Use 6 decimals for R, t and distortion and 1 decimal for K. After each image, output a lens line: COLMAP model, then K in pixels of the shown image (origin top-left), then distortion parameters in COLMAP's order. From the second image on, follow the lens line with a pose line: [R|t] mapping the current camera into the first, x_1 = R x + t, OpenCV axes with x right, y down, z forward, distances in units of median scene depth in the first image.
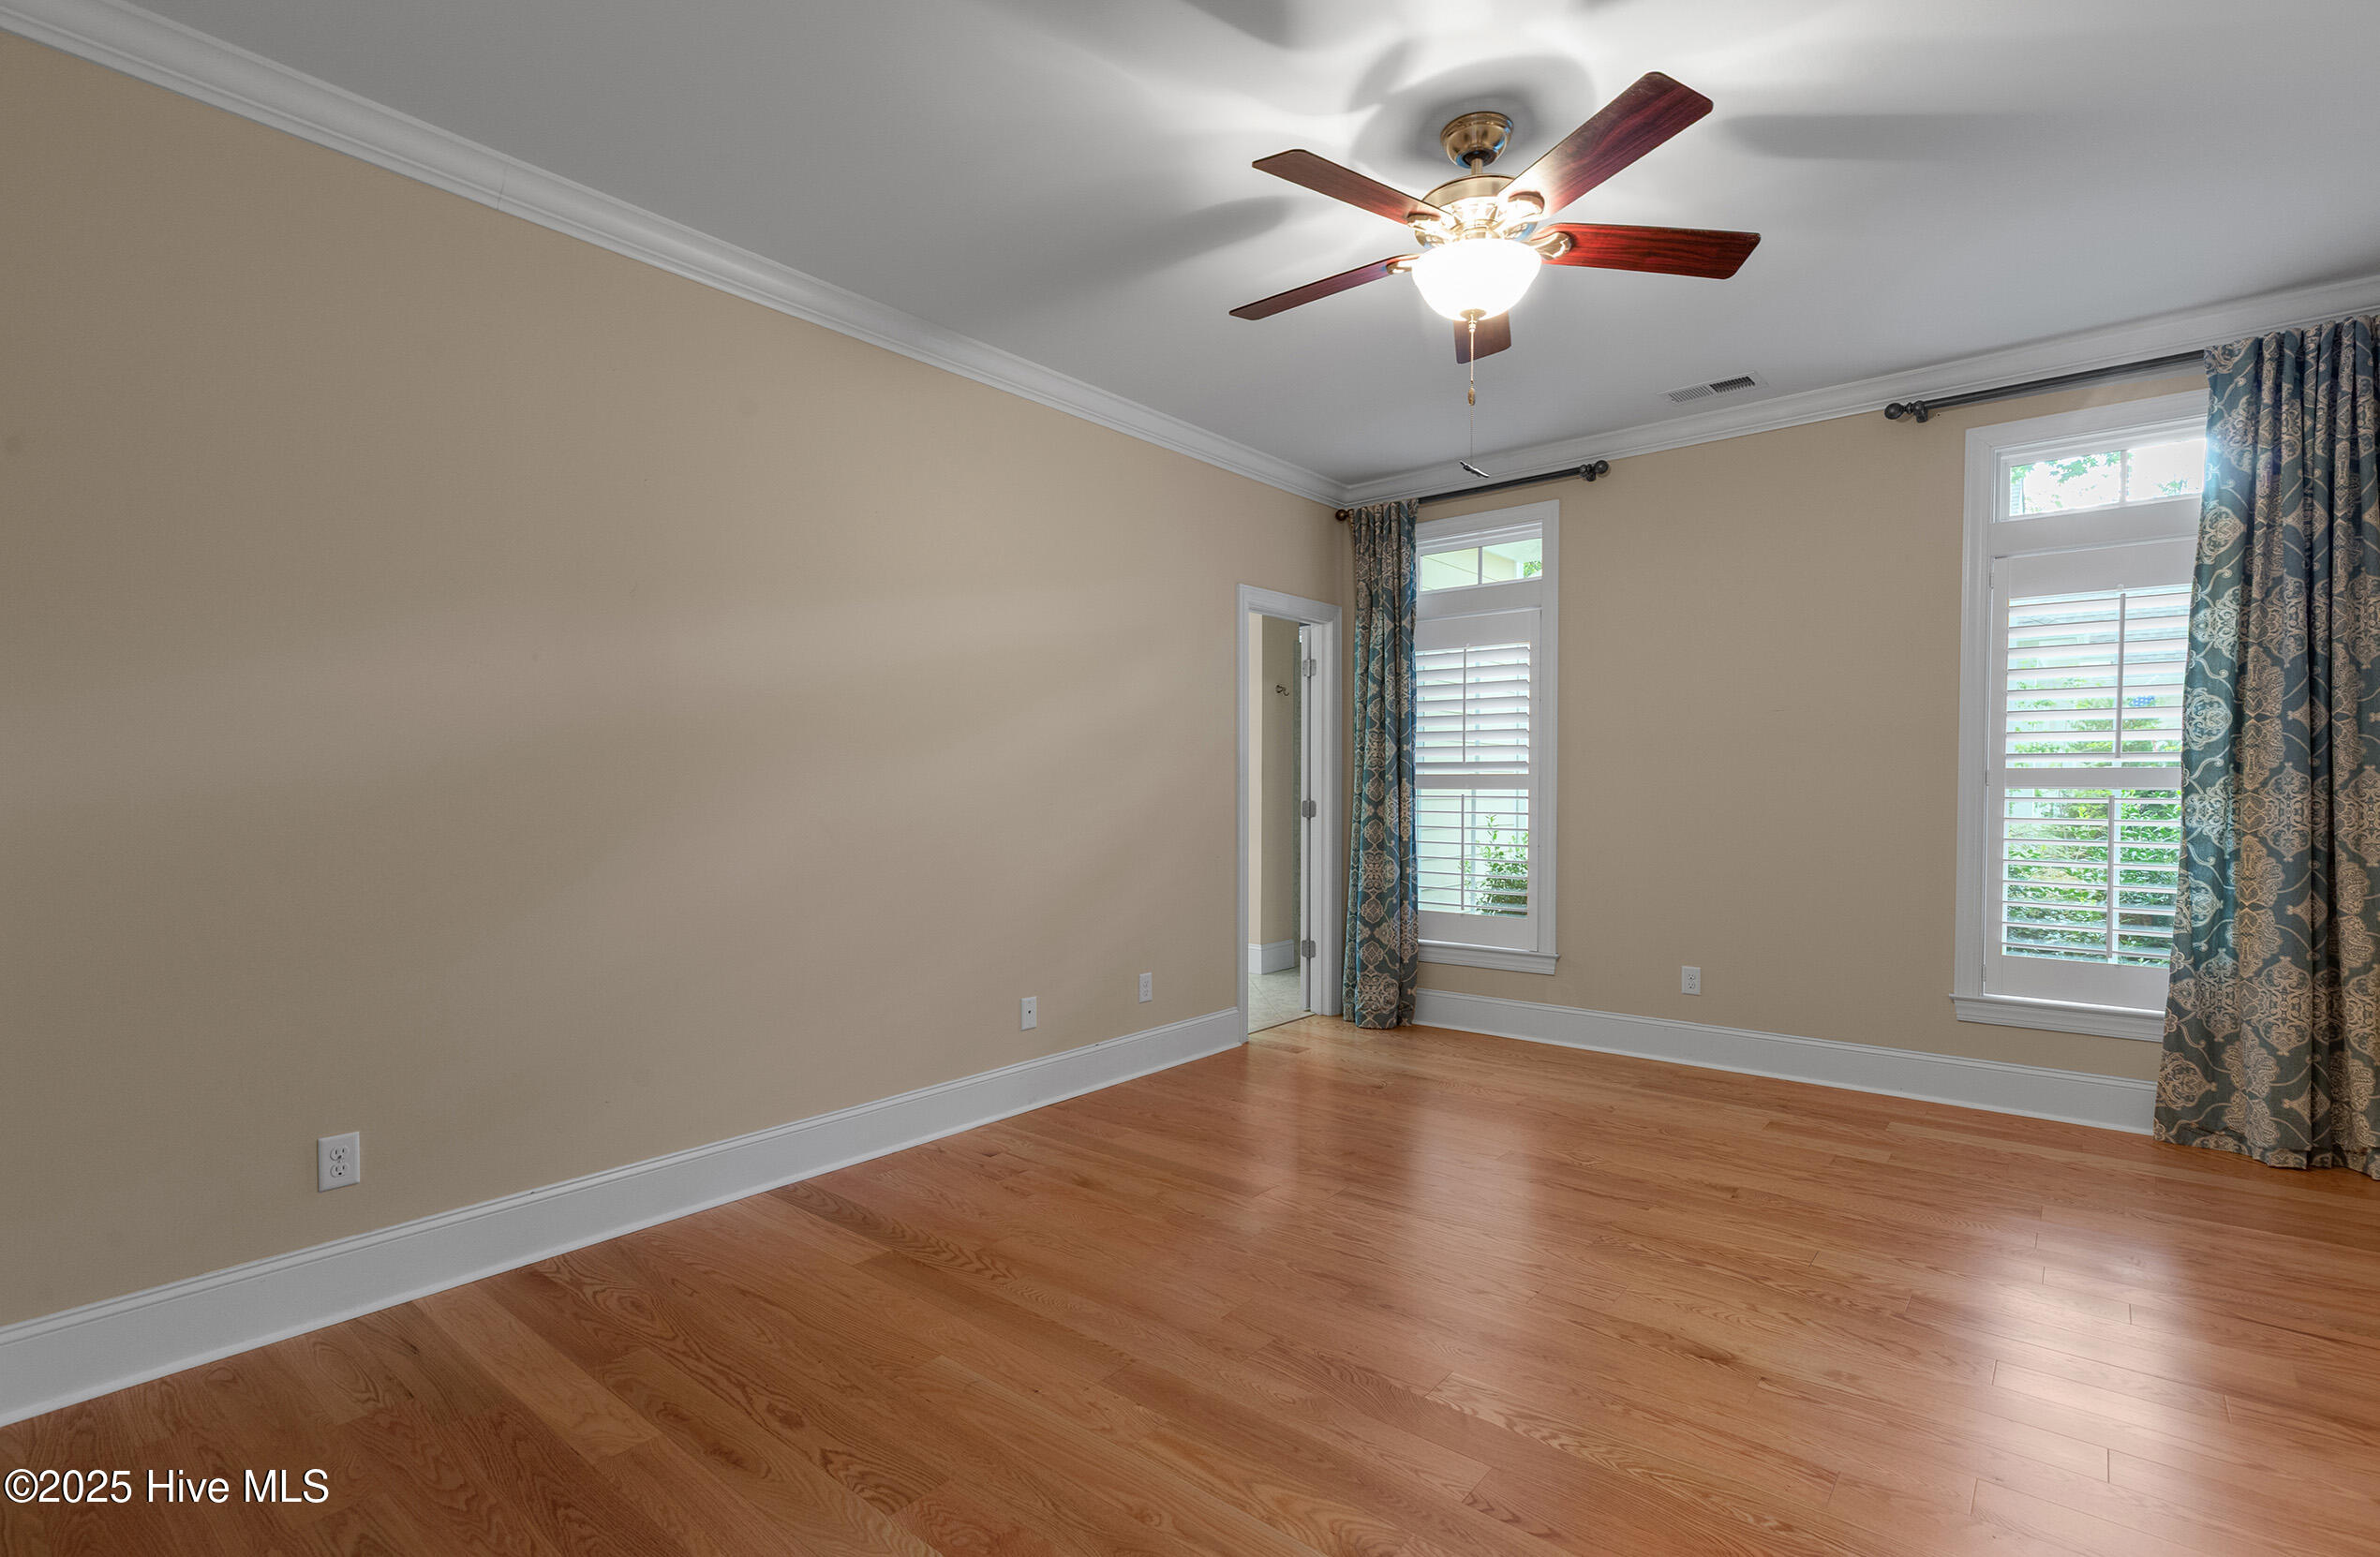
lens RADIAL K [[1097.9, 0, 1193.1], [0, 1097.9, 788.3], [0, 0, 1]] dist [0.002983, -0.000038]
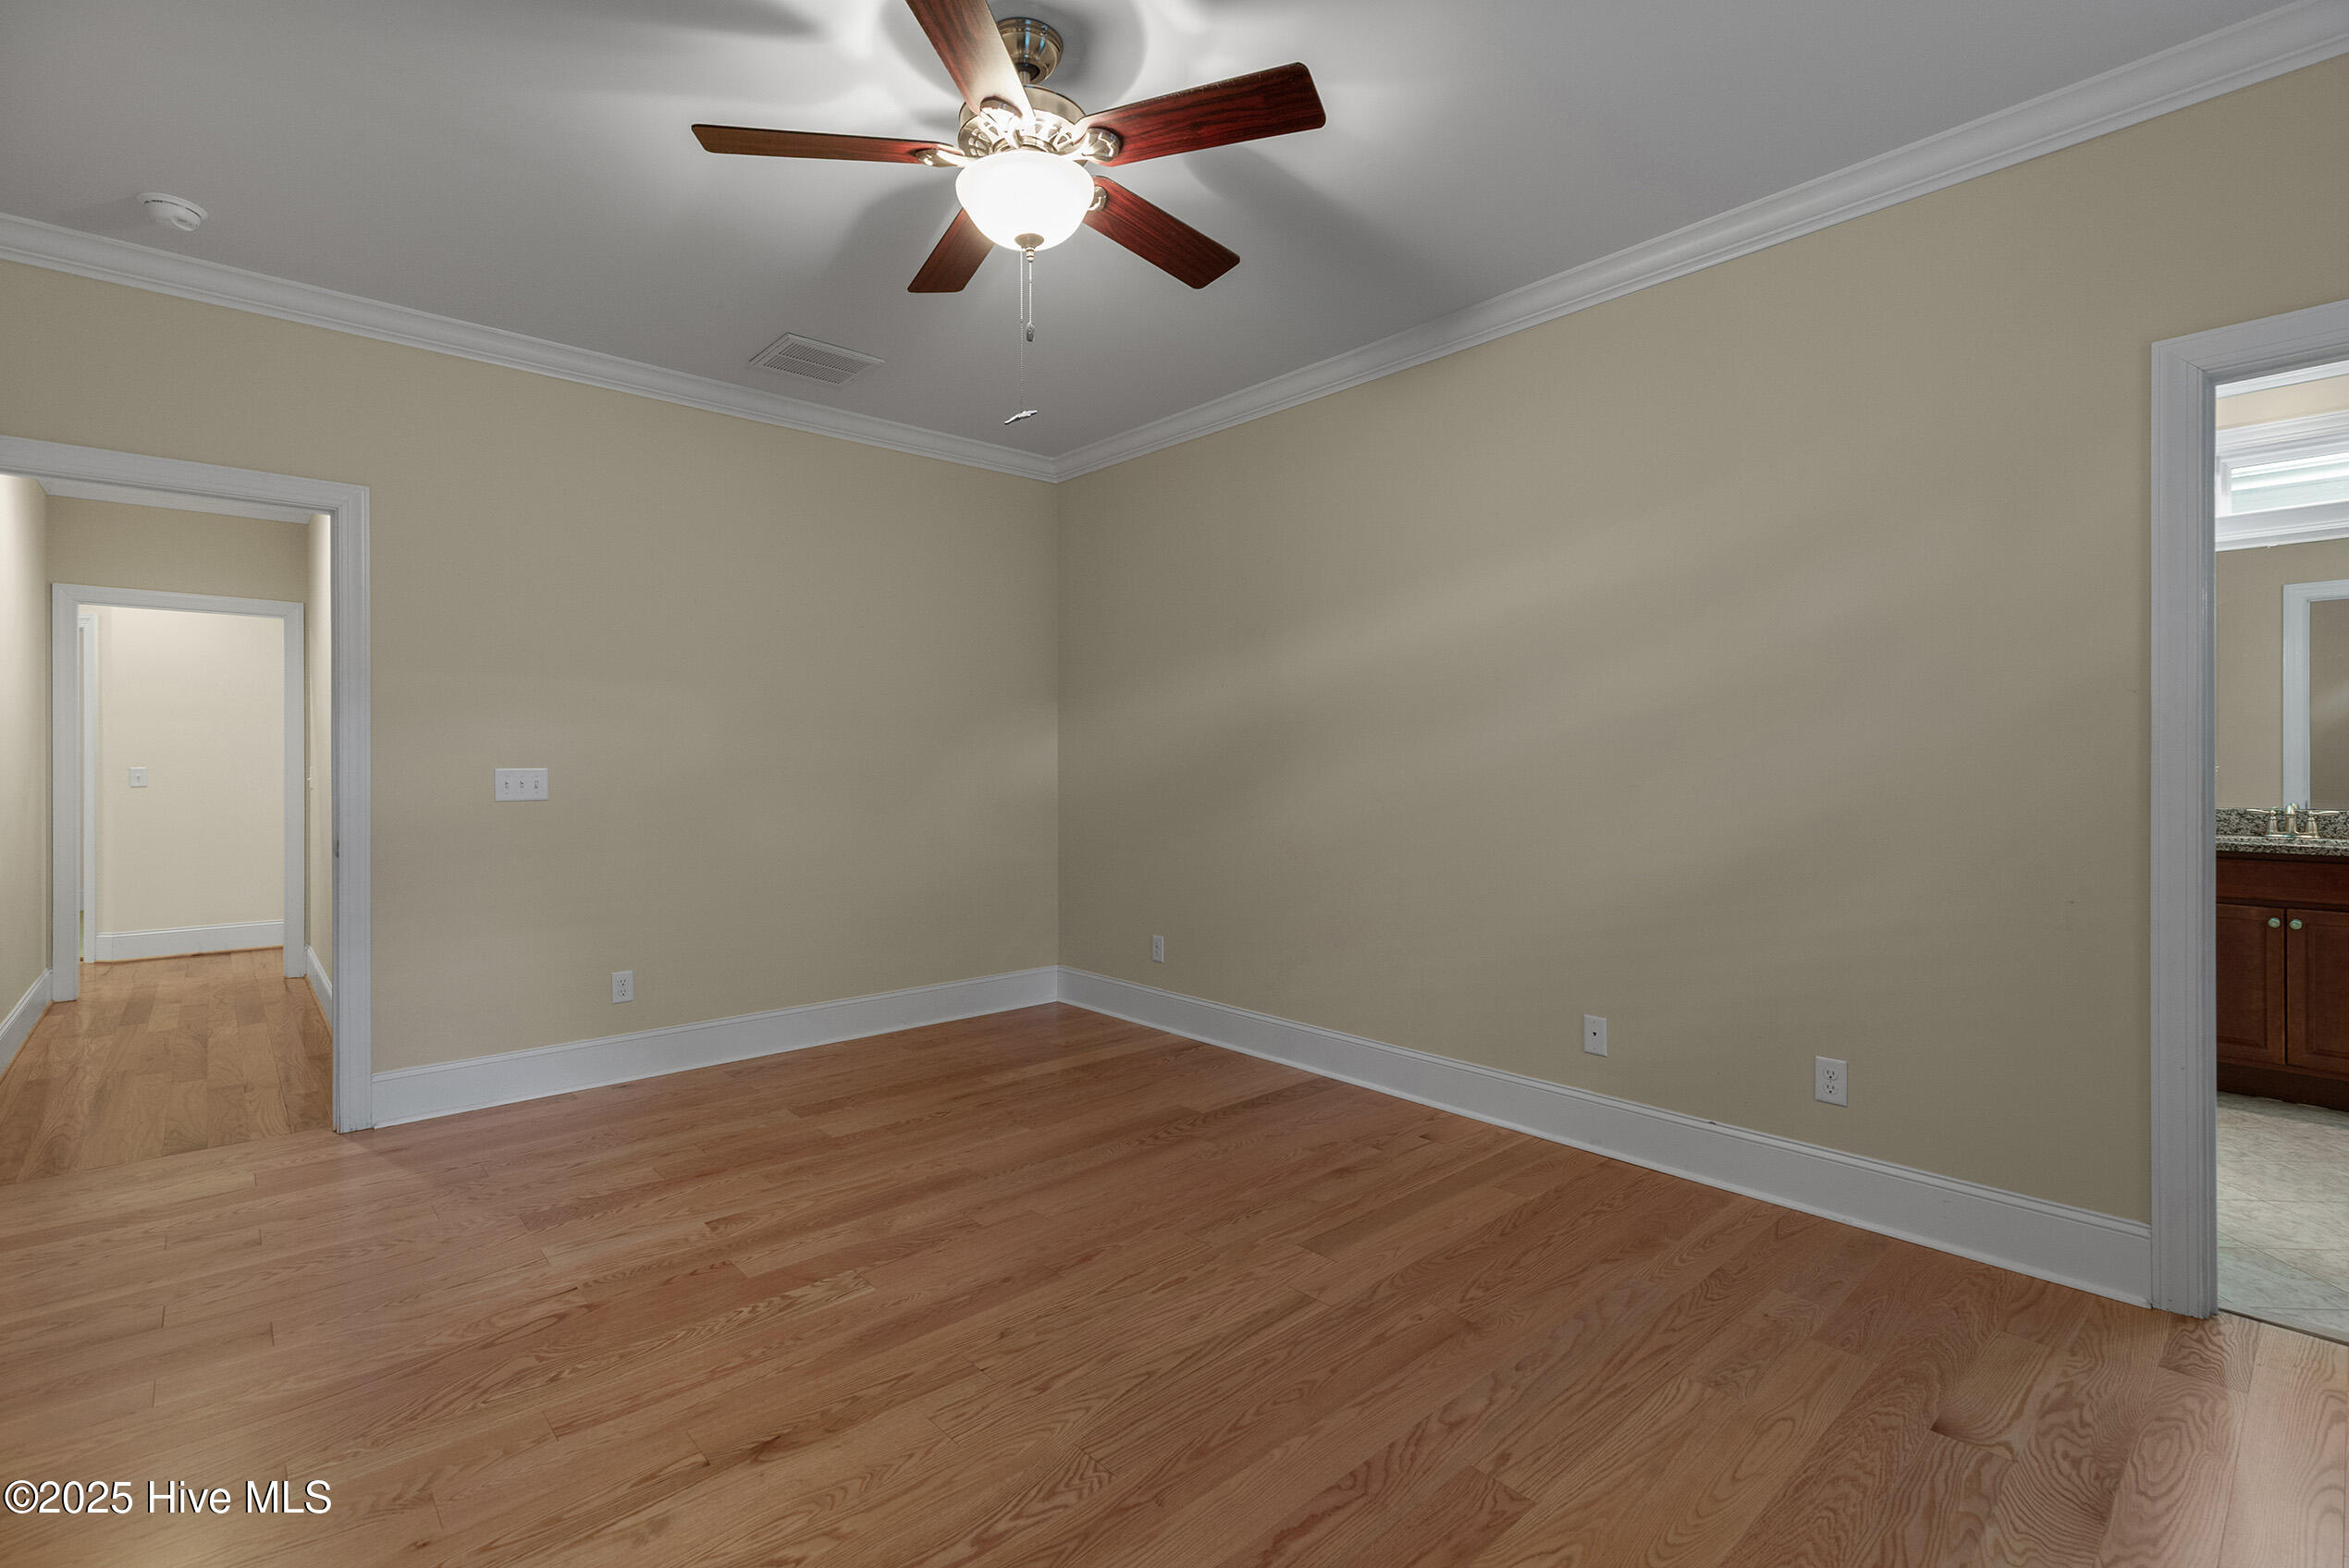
lens RADIAL K [[1074.0, 0, 1177.3], [0, 1074.0, 767.9], [0, 0, 1]] dist [0.003440, -0.000941]
pose [[-0.147066, 0.008092, -0.989094, 1.048751], [-0.000638, 0.999966, 0.008276, -0.005813], [0.989127, 0.001848, -0.147055, 1.211206]]
